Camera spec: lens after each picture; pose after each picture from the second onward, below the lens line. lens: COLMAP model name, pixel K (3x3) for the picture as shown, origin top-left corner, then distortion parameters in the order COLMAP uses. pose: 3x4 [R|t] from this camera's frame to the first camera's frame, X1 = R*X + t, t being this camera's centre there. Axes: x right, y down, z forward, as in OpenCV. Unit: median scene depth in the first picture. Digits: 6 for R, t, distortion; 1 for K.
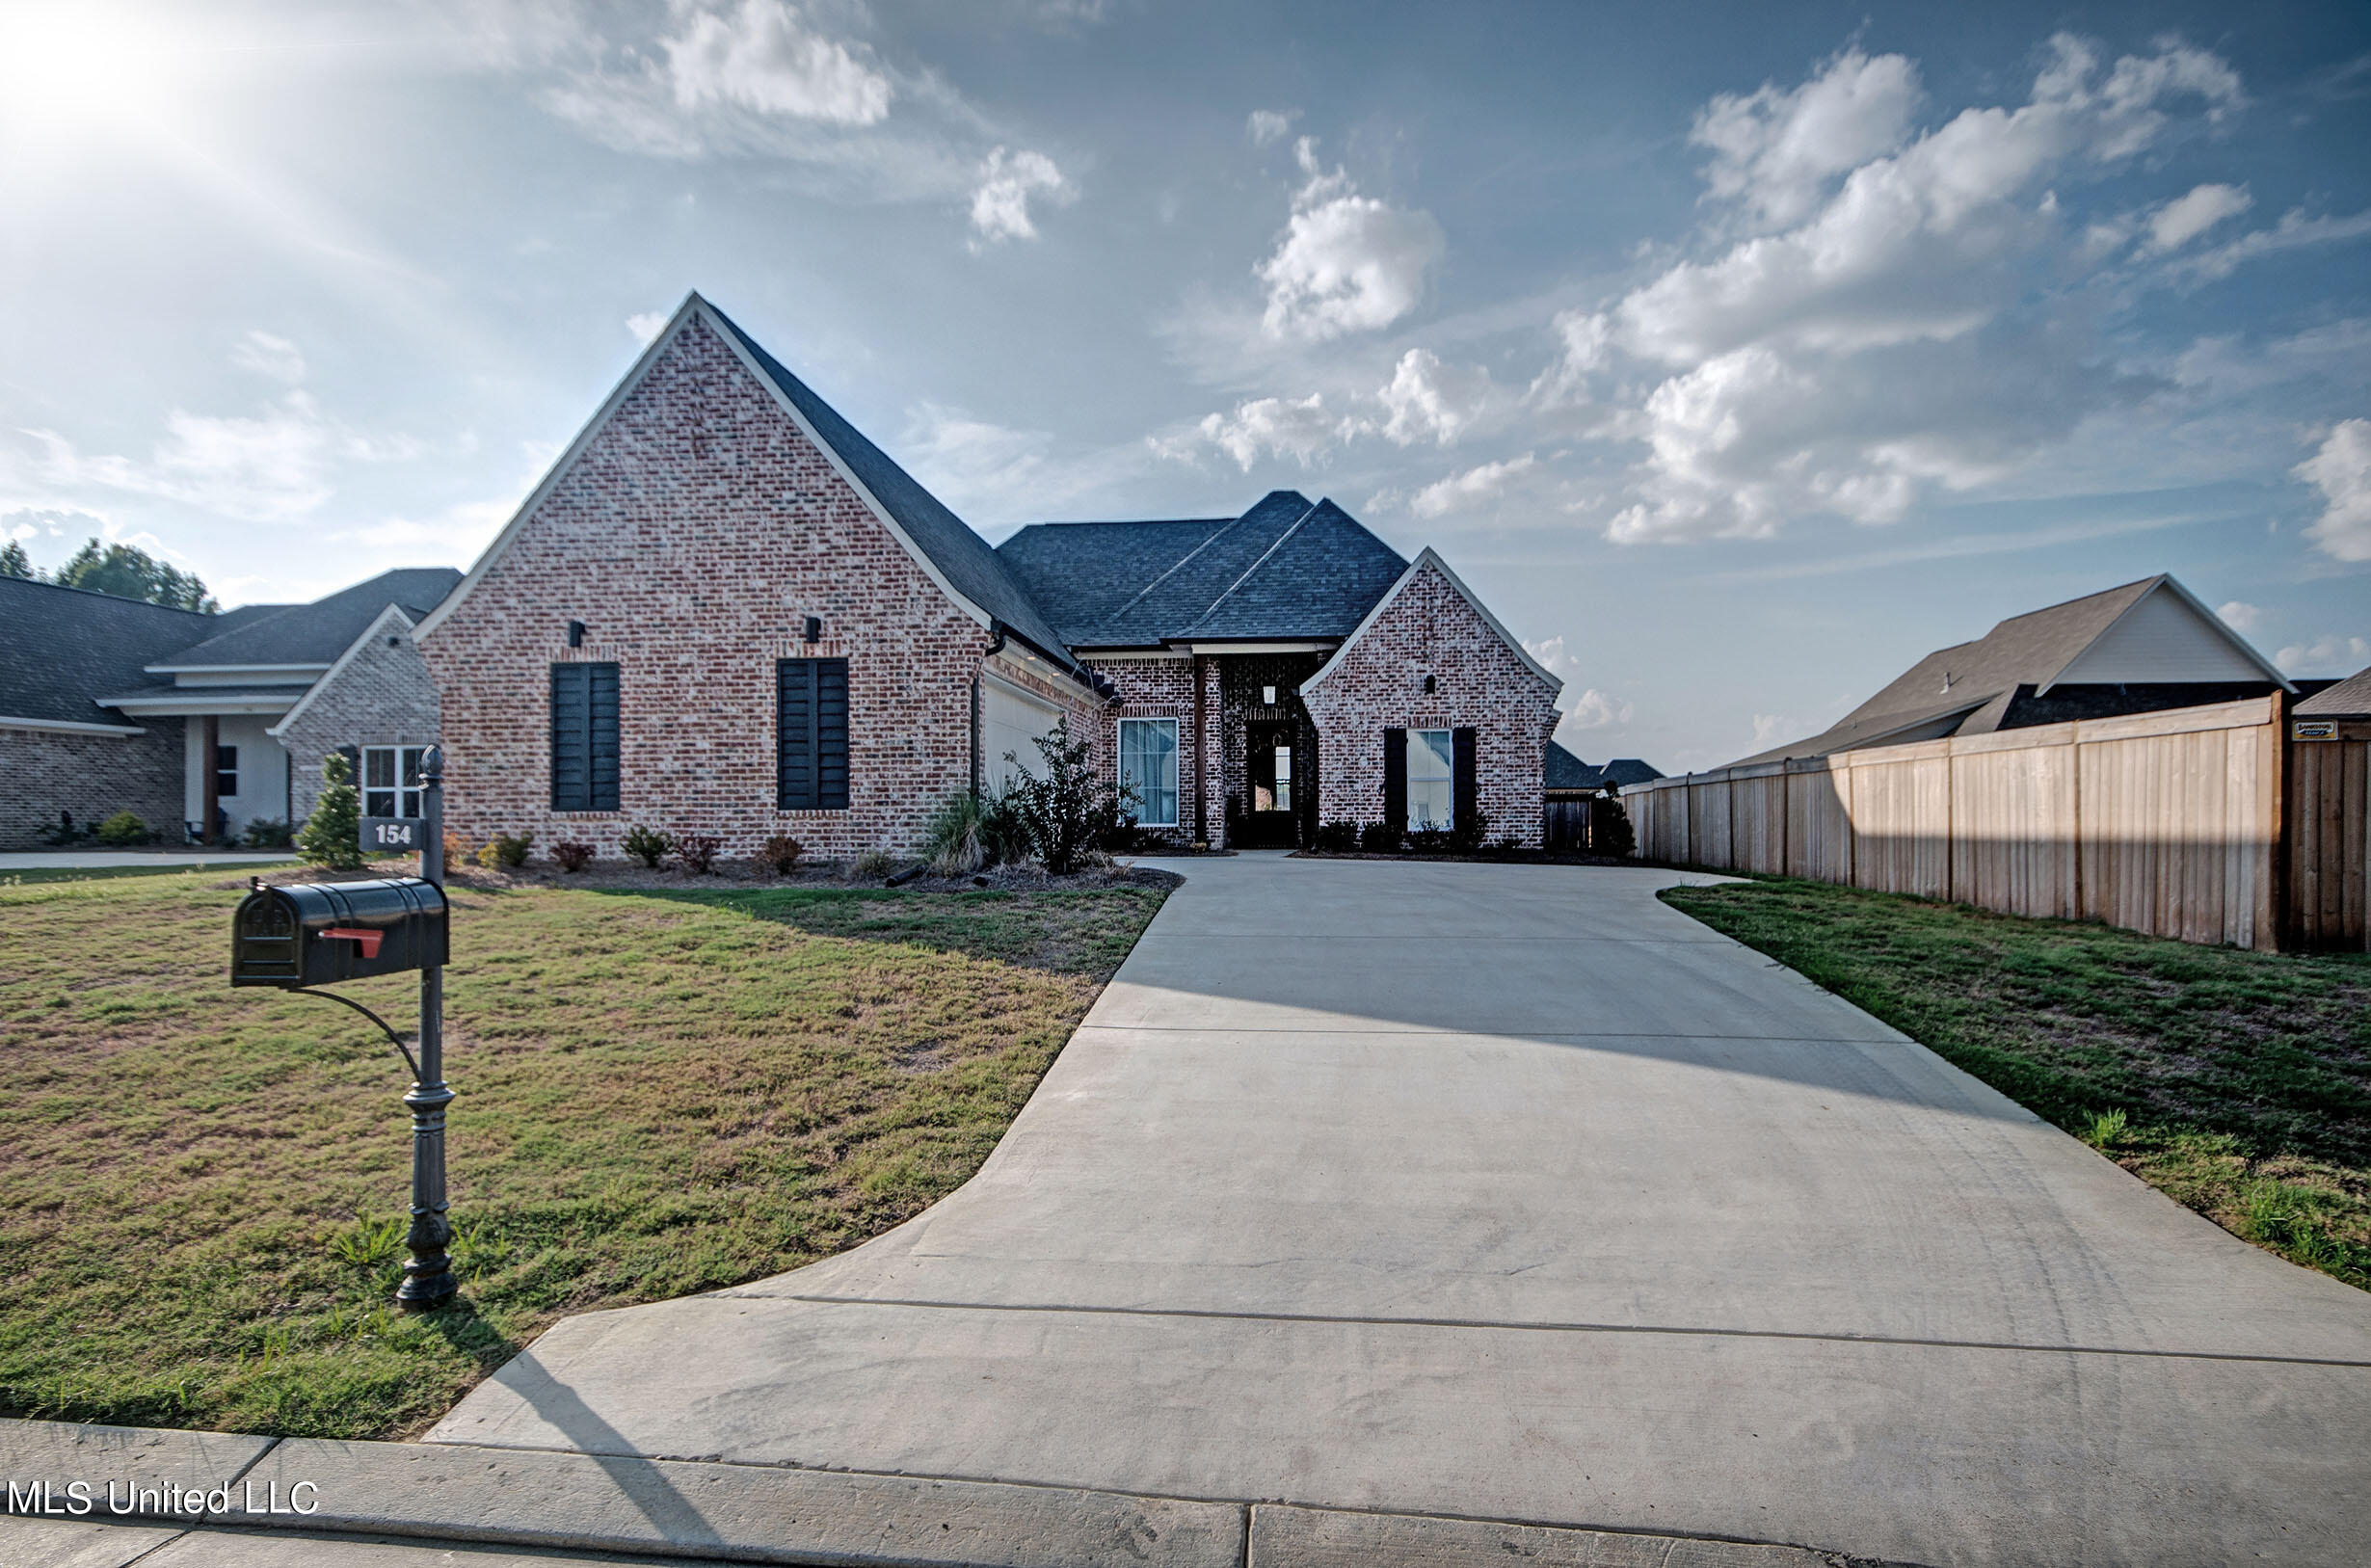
lens RADIAL K [[1225.8, 0, 1187.5], [0, 1225.8, 818.9], [0, 0, 1]] dist [0.013678, 0.000437]
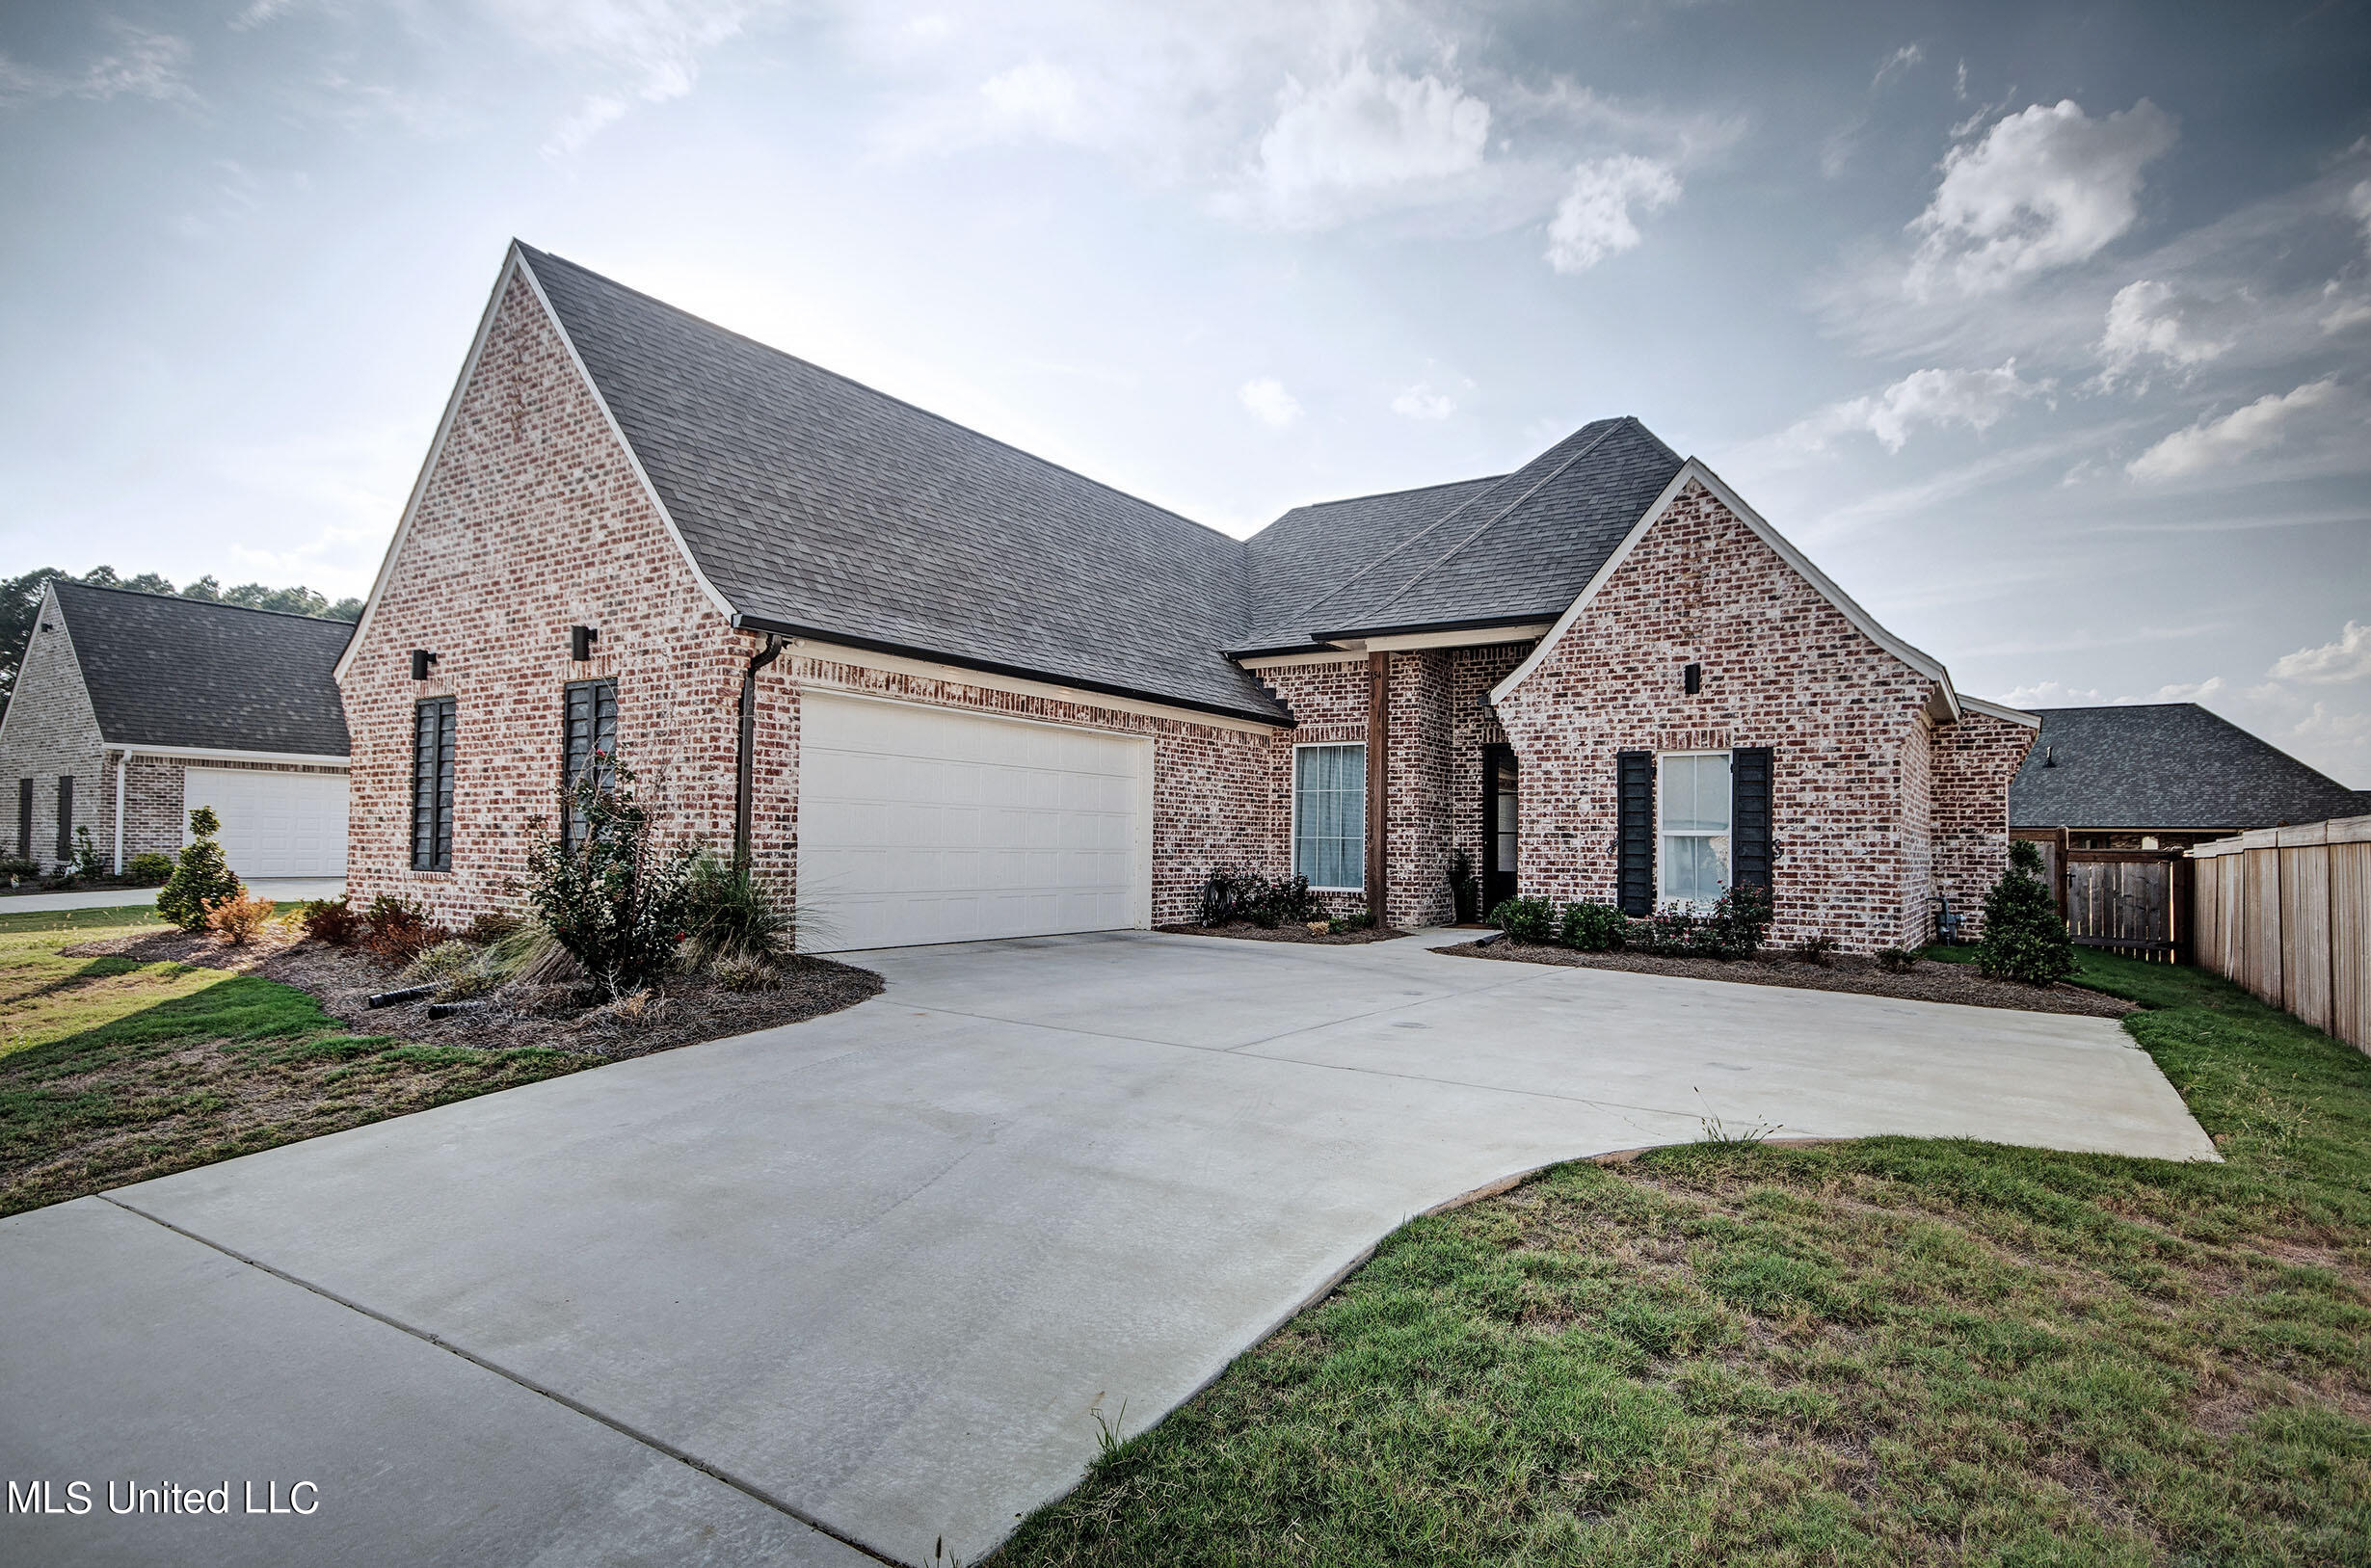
lens RADIAL K [[1225.8, 0, 1187.5], [0, 1225.8, 818.9], [0, 0, 1]] dist [0.013678, 0.000437]
pose [[0.884658, 0.006611, -0.466193, 0.262068], [-0.015705, 0.999755, -0.015624, -0.025967], [0.465976, 0.021144, 0.884545, 0.338272]]
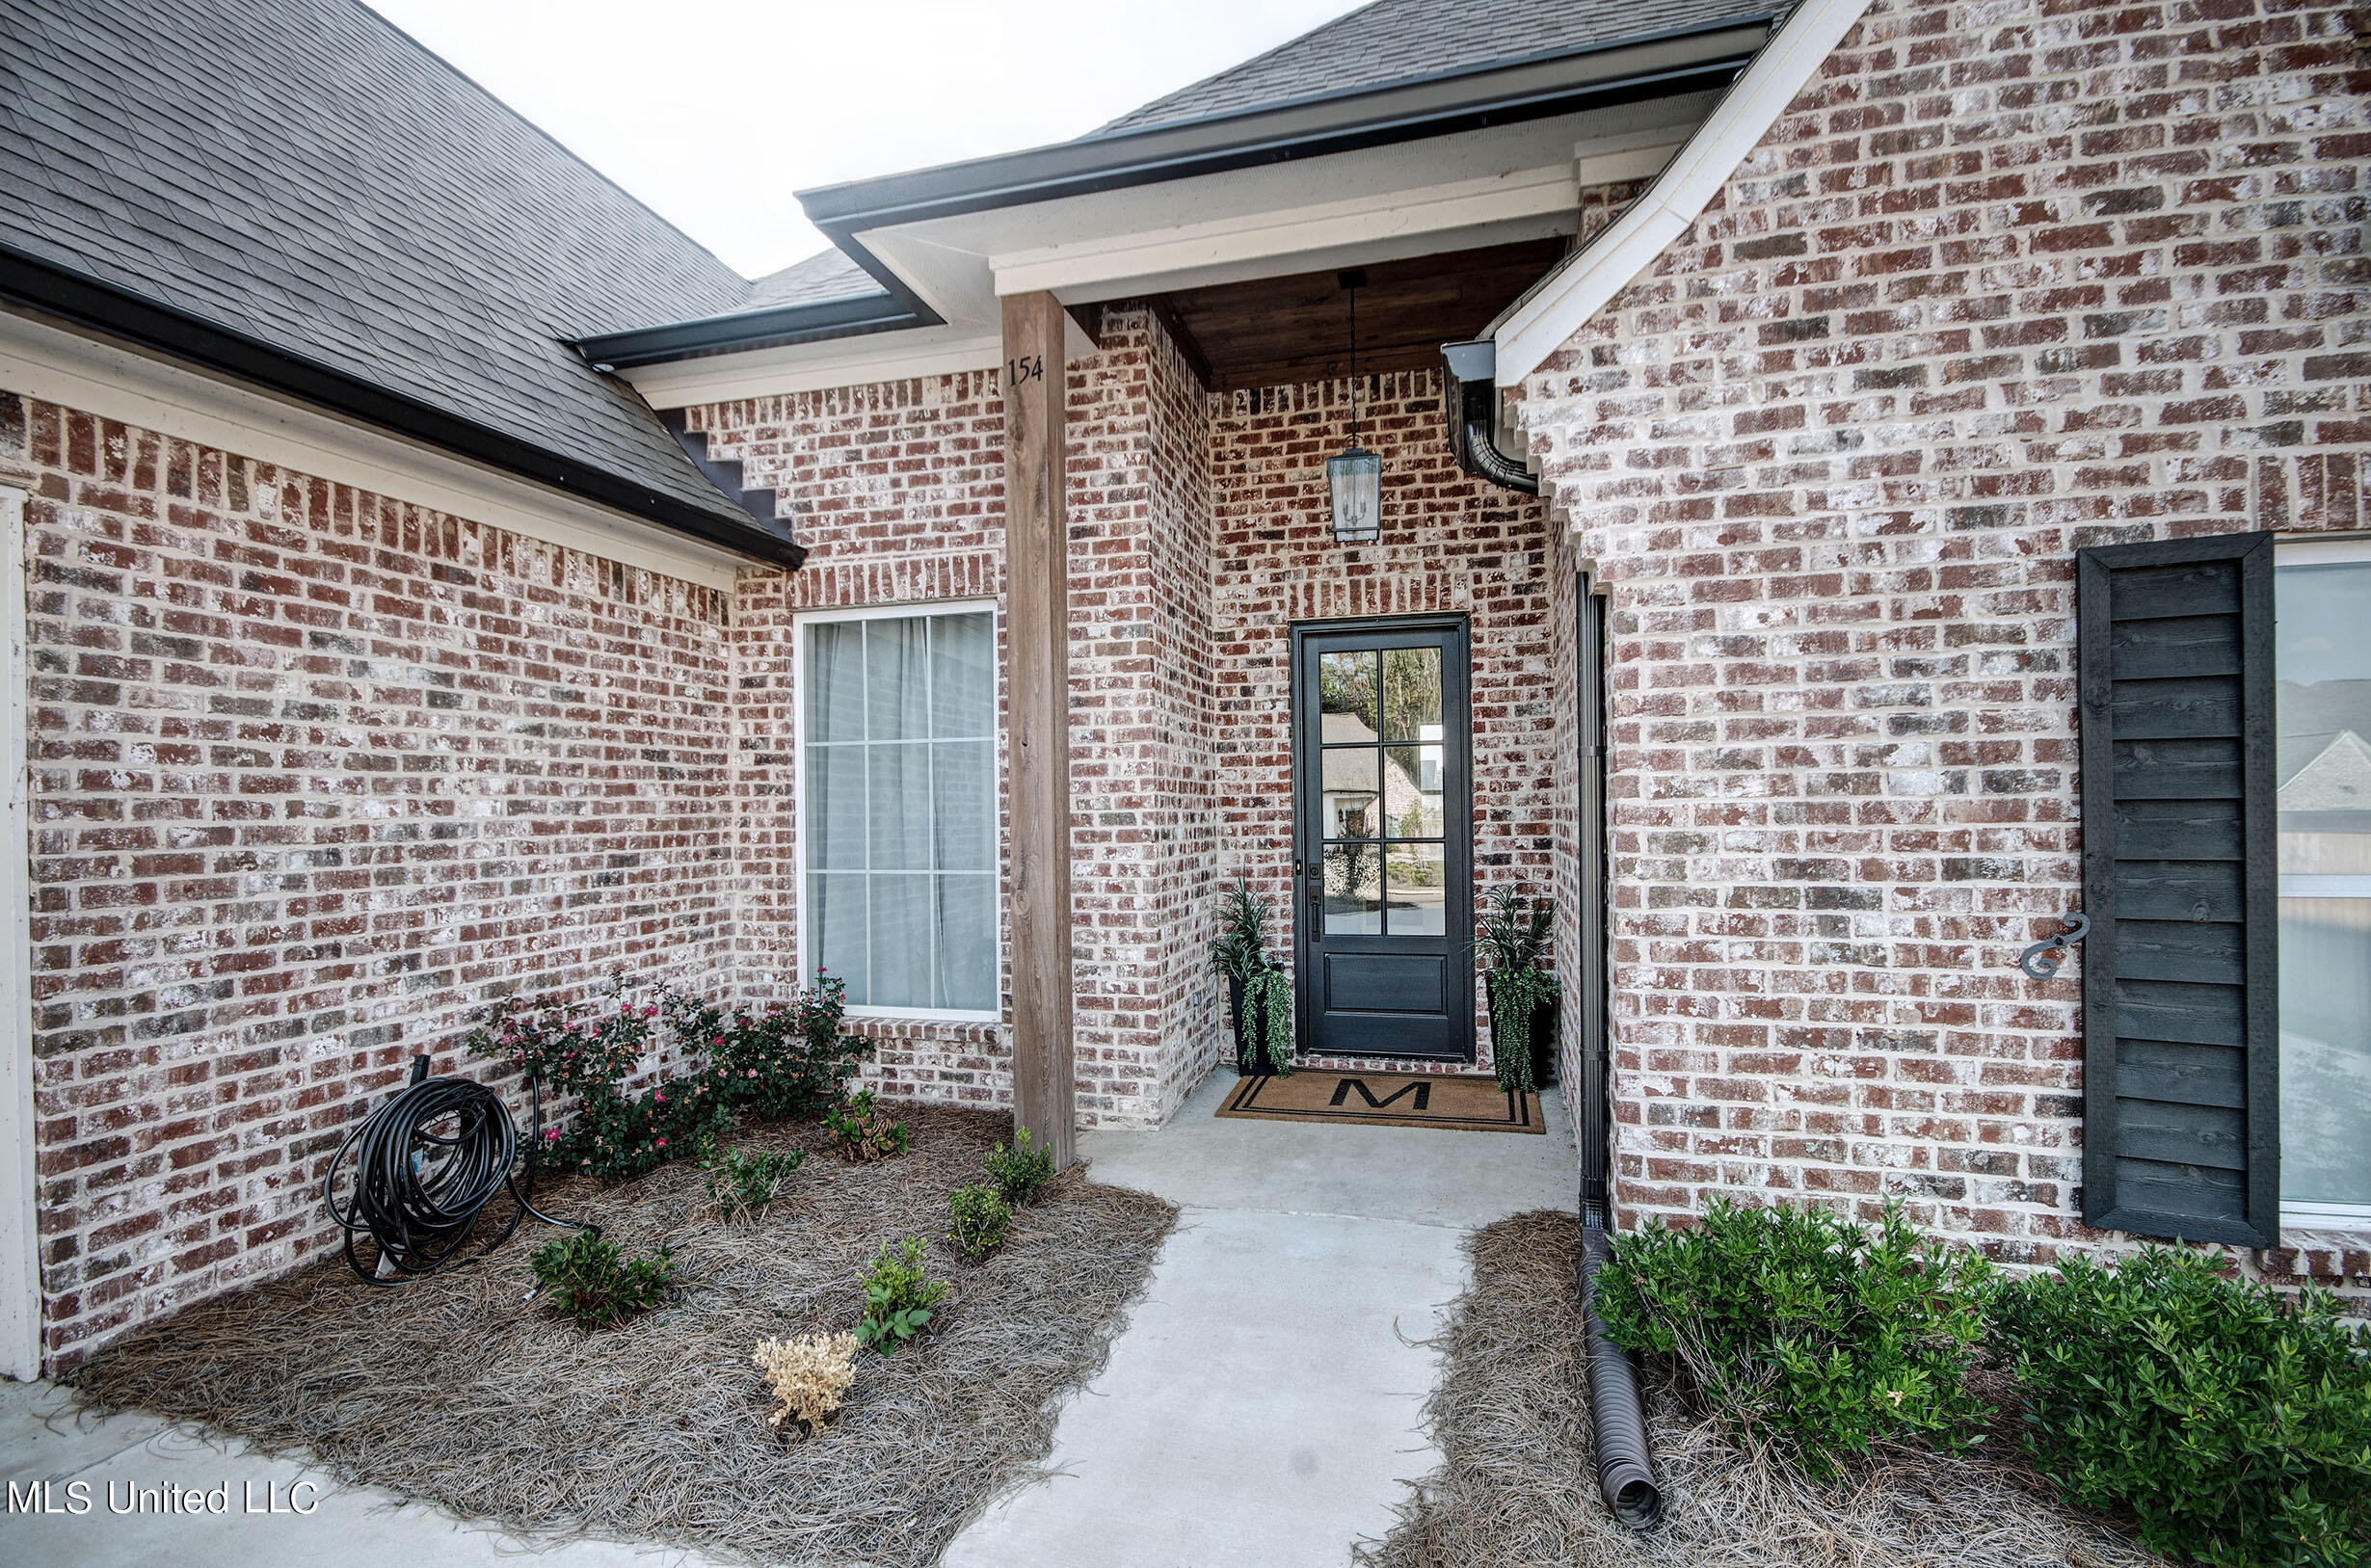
lens RADIAL K [[1070.3, 0, 1190.7], [0, 1070.3, 808.8], [0, 0, 1]] dist [-0.009623, -0.000410]
pose [[0.988333, -0.008321, -0.152081, 0.073182], [0.009763, 0.999914, 0.008736, -0.044453], [0.151996, -0.010119, 0.988329, 0.860977]]
